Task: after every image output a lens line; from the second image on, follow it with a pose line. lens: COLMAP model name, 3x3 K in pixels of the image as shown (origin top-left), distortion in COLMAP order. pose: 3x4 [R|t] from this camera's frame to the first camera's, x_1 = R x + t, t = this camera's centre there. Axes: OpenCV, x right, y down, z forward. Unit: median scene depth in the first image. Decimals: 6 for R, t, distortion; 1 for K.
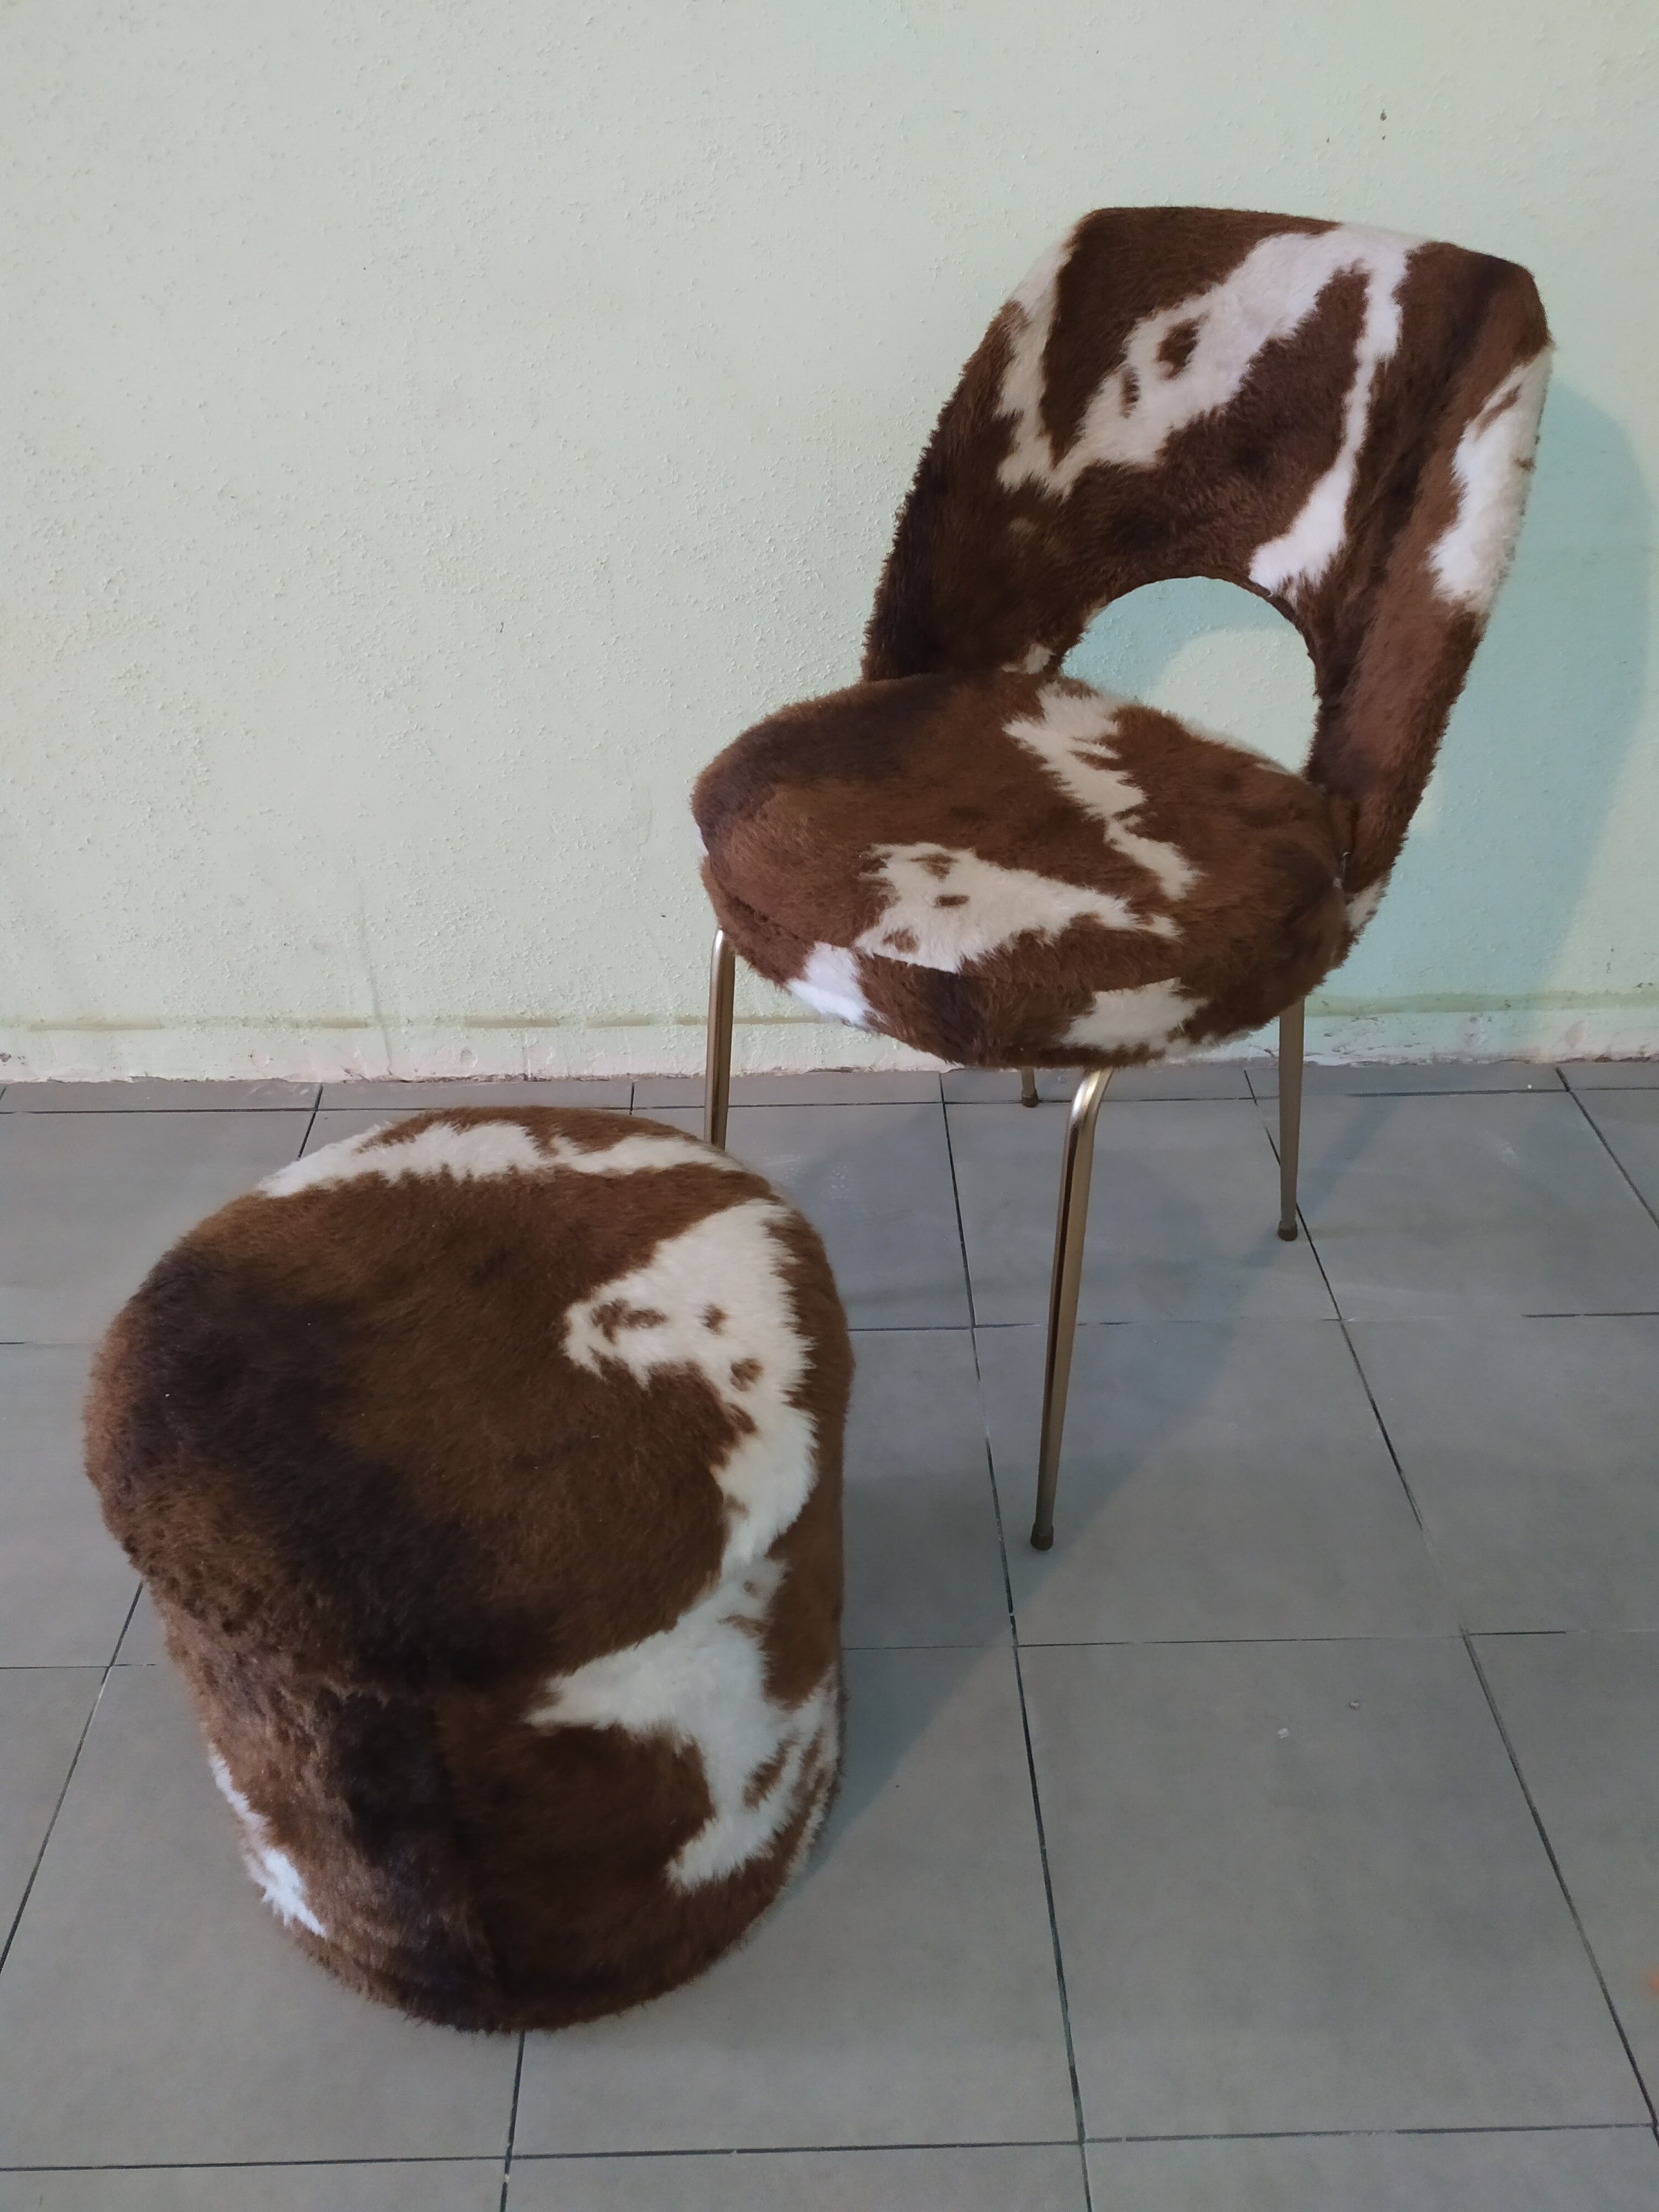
lens RADIAL K [[1680.7, 0, 806.6], [0, 1680.7, 1097.7], [0, 0, 1]] dist [0.068563, -0.060016]
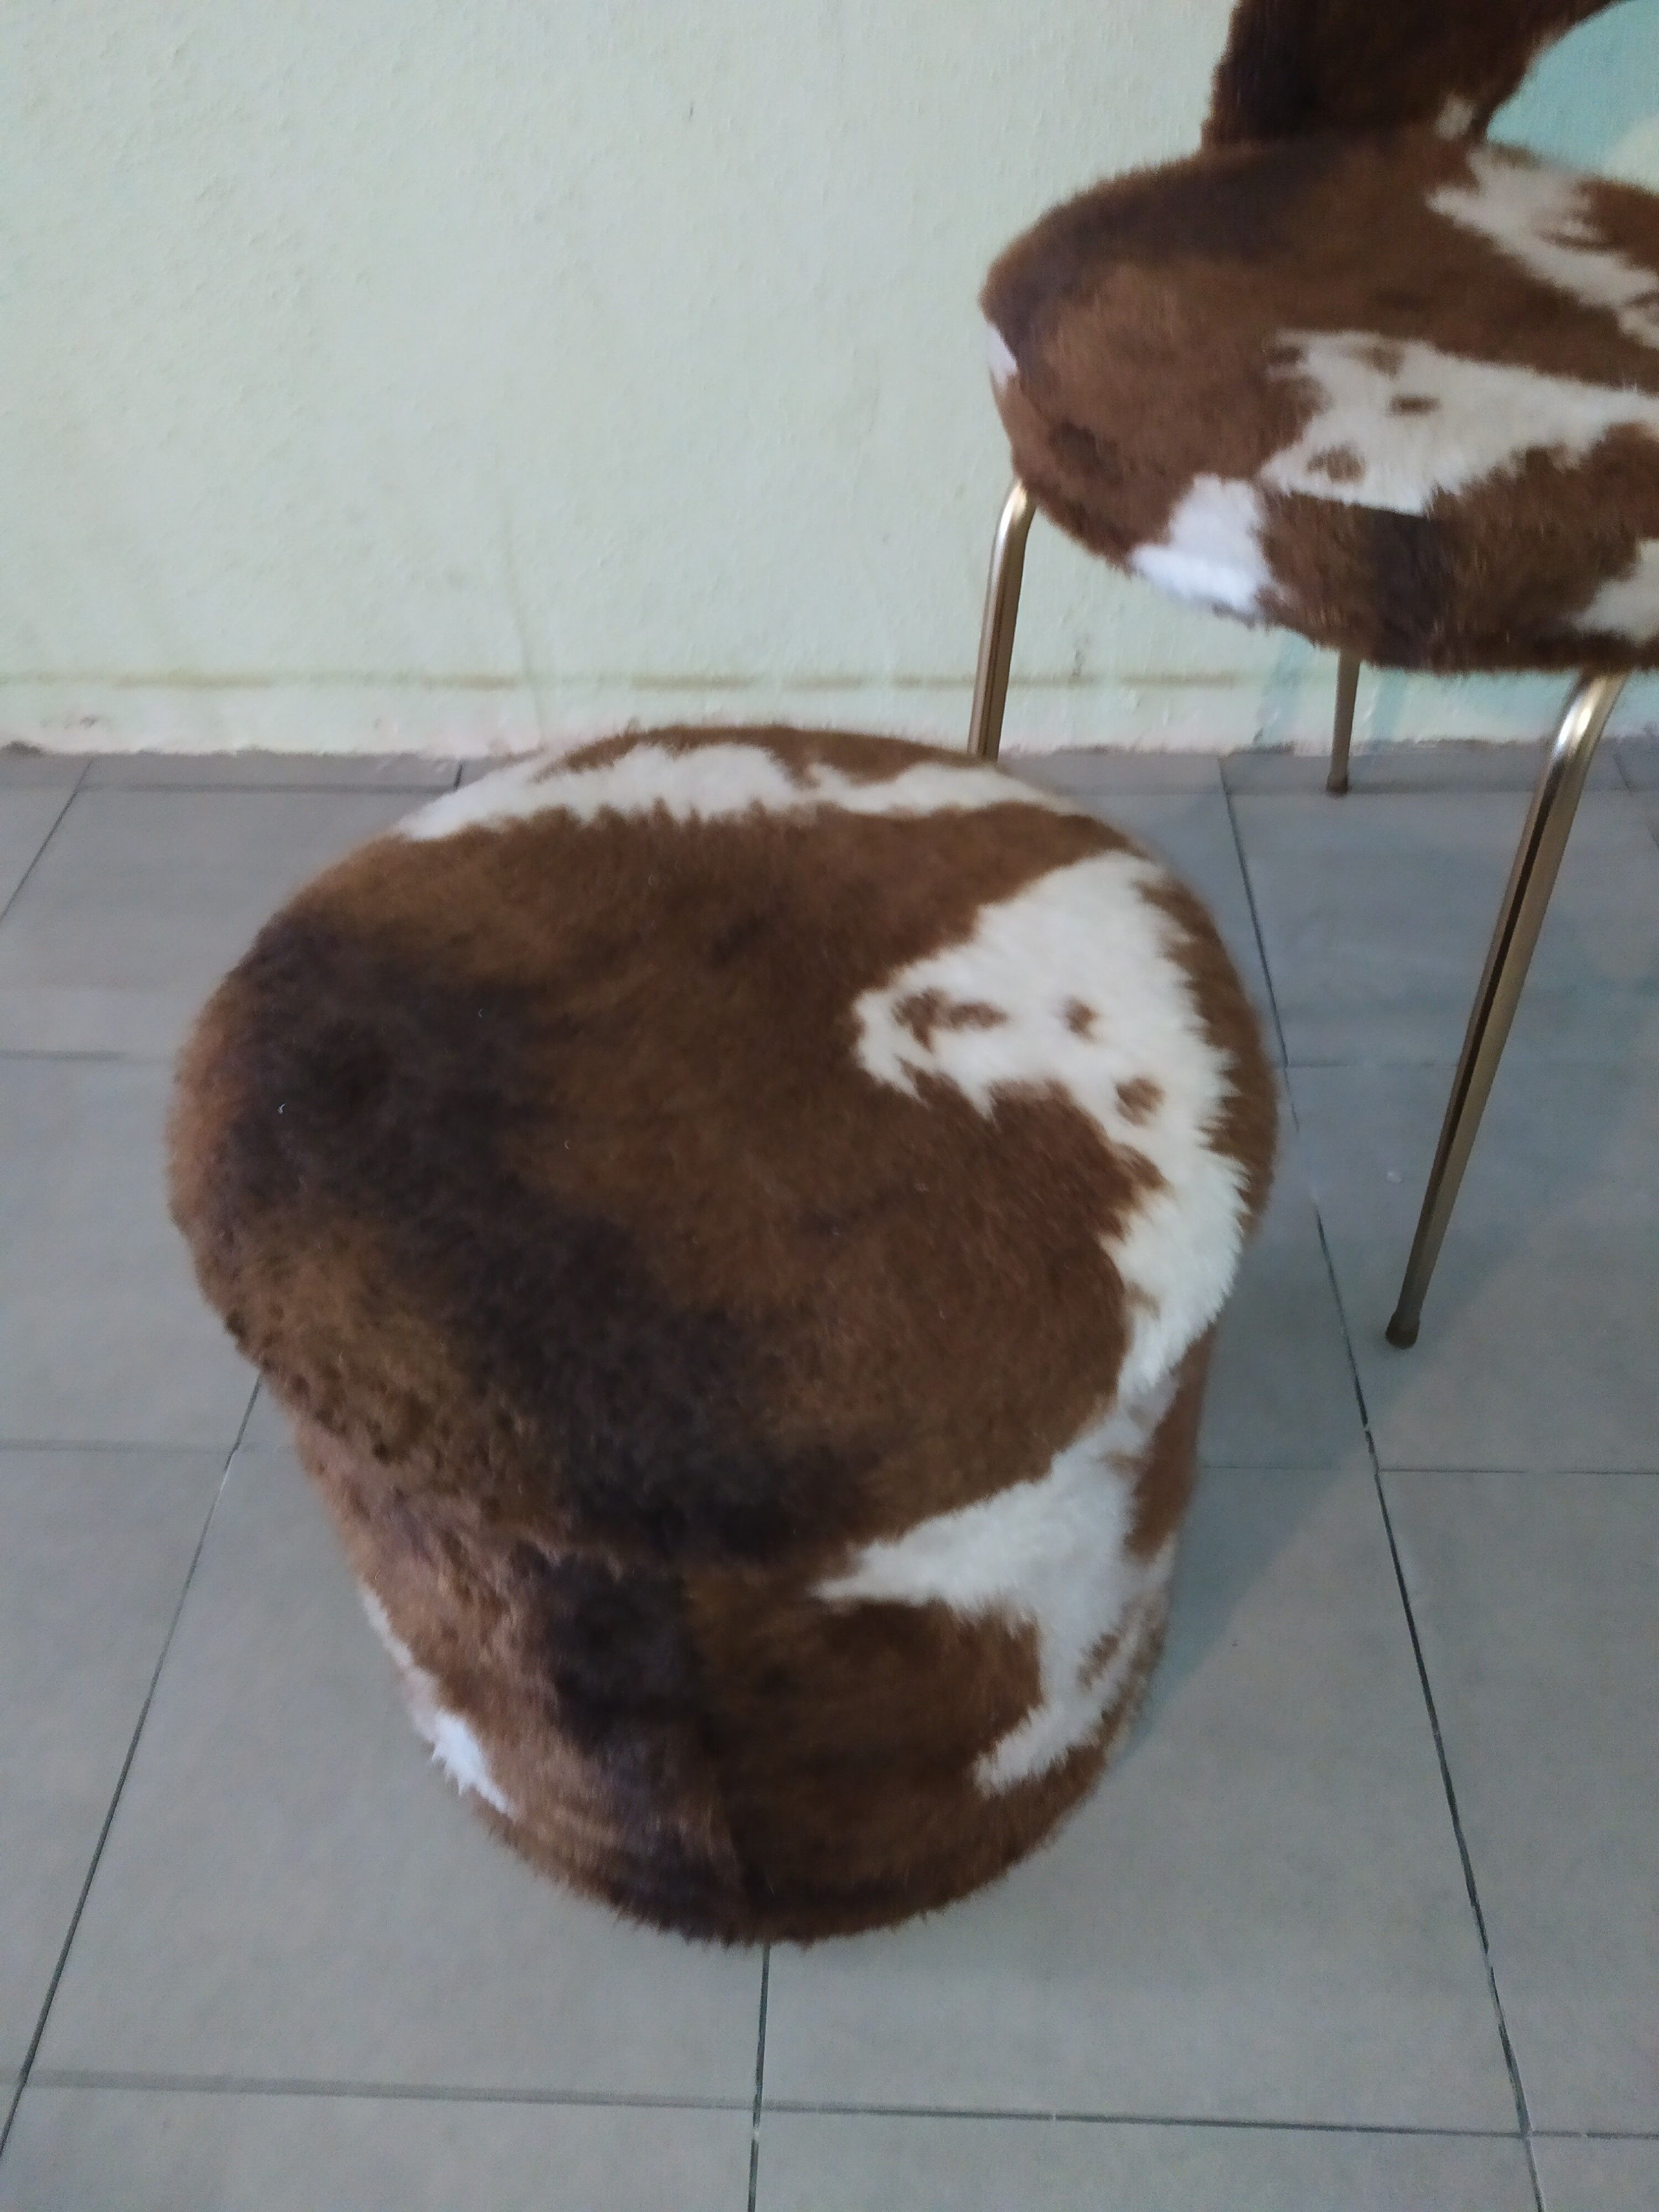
lens RADIAL K [[1680.7, 0, 809.1], [0, 1680.7, 1104.5], [0, 0, 1]] dist [0.068563, -0.060016]
pose [[0.997675, 0.021402, -0.064697, -0.084423], [-0.011683, 0.989063, 0.147028, 0.049012], [0.067136, -0.145930, 0.987014, 0.238905]]
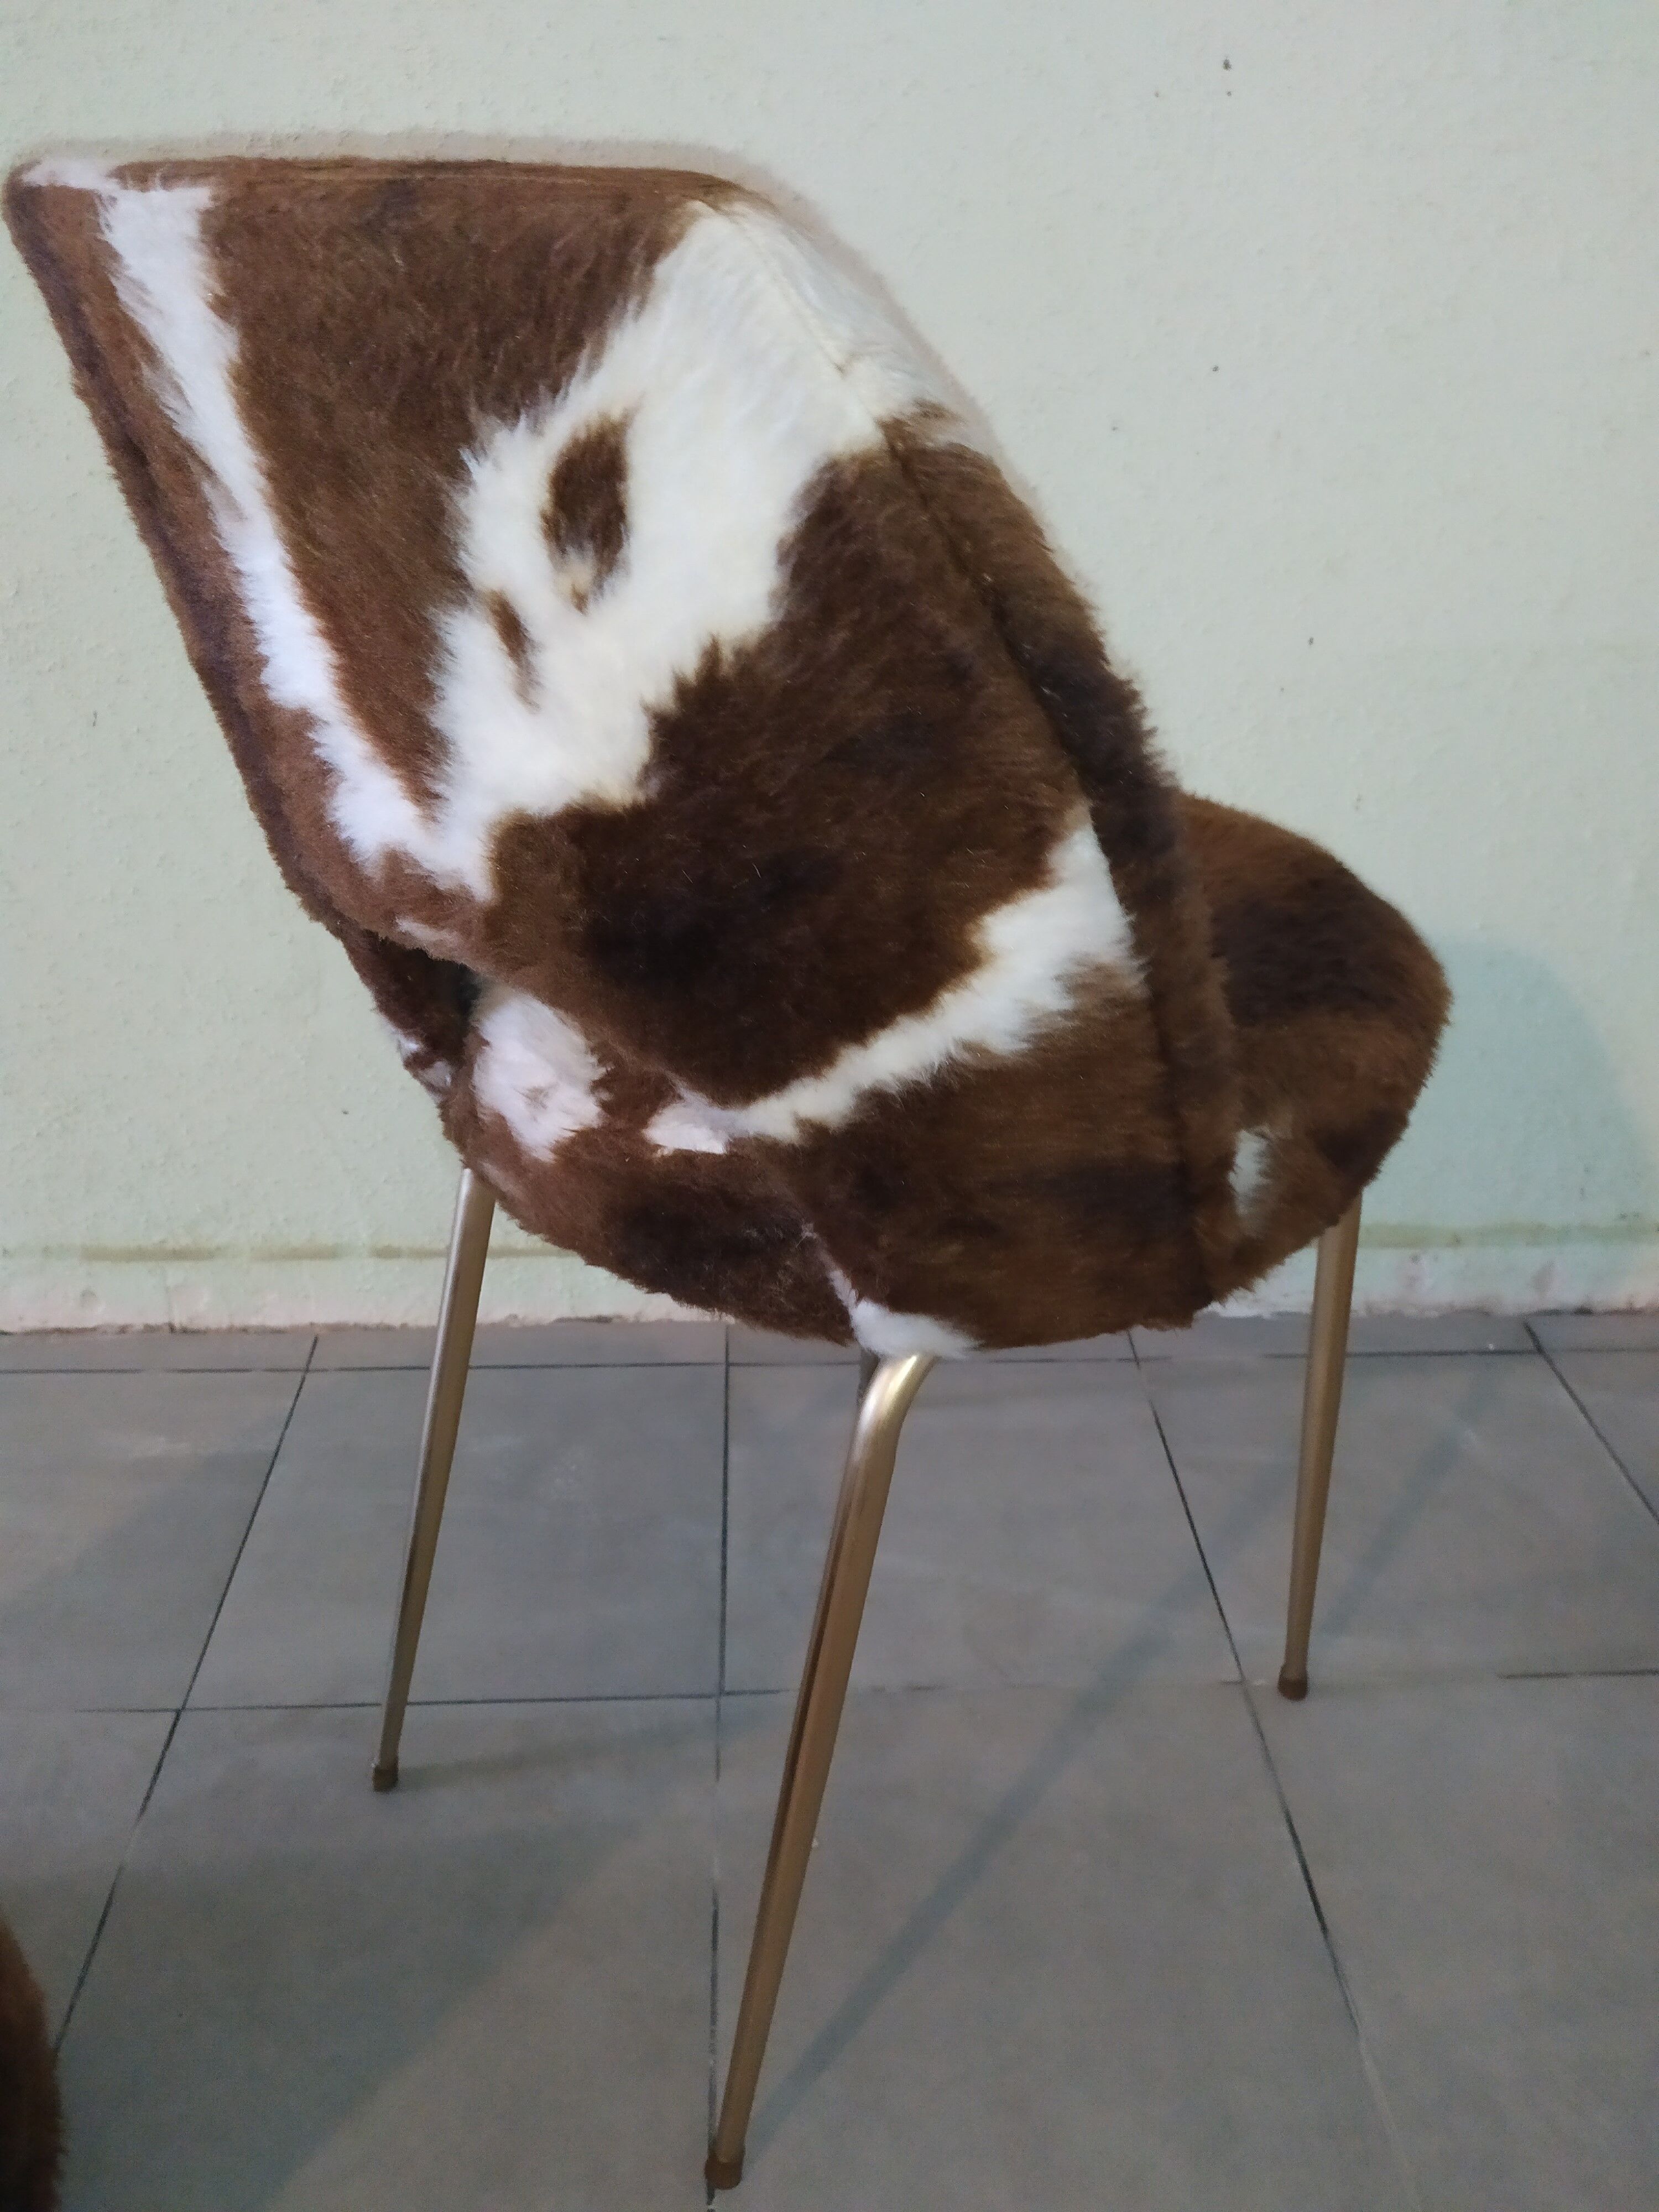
lens RADIAL K [[1680.7, 0, 824.9], [0, 1680.7, 1101.9], [0, 0, 1]] dist [0.068563, -0.060016]
pose [[0.999611, 0.007892, 0.026759, 0.143314], [-0.003944, 0.989496, -0.144506, -0.005341], [-0.027618, 0.144344, 0.989142, 0.322667]]
